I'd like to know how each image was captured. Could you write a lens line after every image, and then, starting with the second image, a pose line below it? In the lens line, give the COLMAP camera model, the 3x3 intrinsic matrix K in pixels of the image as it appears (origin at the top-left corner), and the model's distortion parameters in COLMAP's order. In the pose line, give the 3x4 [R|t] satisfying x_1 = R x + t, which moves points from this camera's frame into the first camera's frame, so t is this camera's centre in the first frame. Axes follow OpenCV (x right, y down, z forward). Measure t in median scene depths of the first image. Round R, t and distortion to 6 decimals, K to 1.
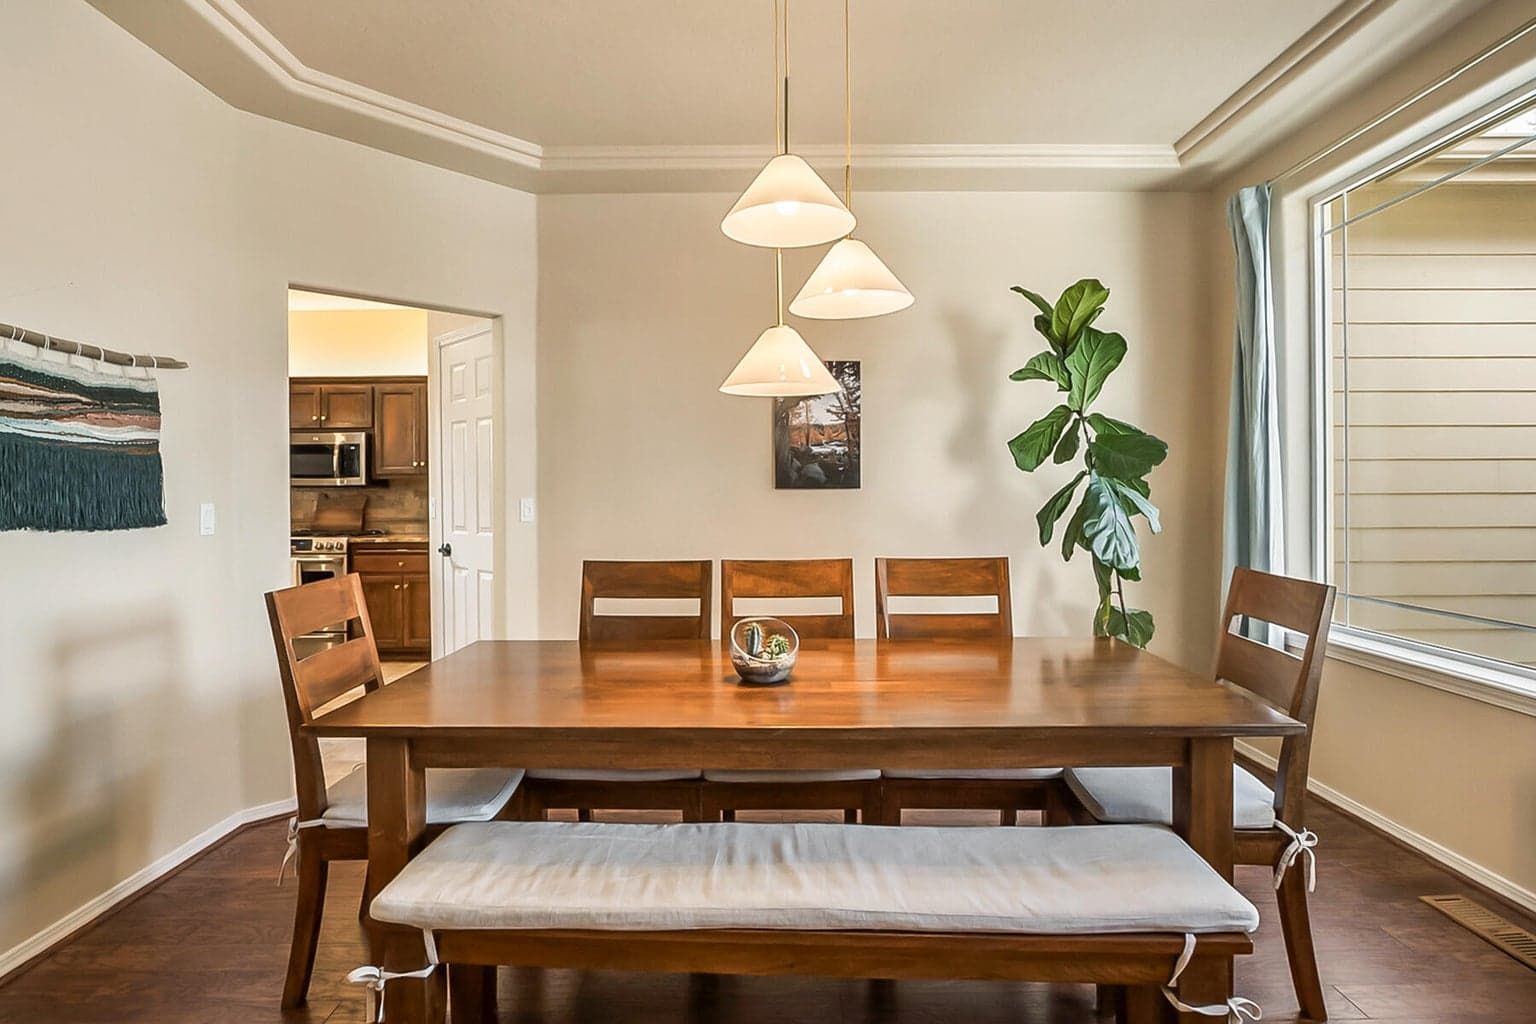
lens RADIAL K [[797.0, 0, 762.9], [0, 797.0, 489.1], [0, 0, 1]] dist [-0.015605, 0.000641]
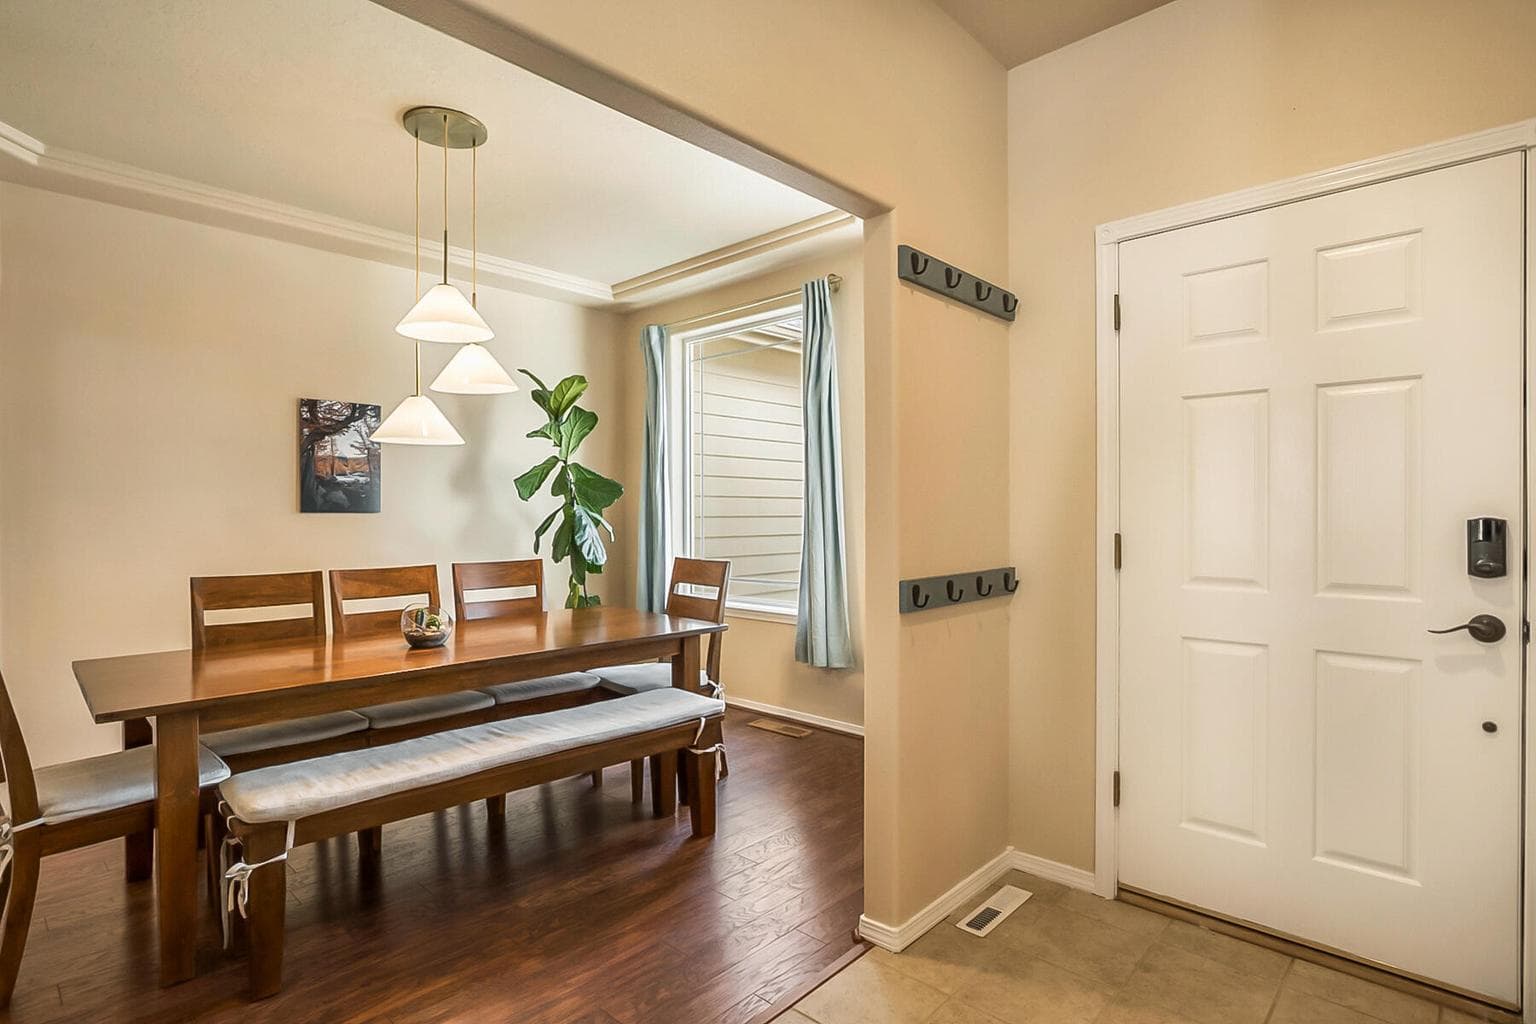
lens RADIAL K [[776.7, 0, 768.0], [0, 776.7, 512.0], [0, 0, 1]] dist [-0.023789, 0.009386]
pose [[0.688621, 0.004510, 0.725107, -0.389514], [-0.002297, 0.999989, -0.004038, 0.001977], [-0.725118, 0.001116, 0.688624, -0.265423]]
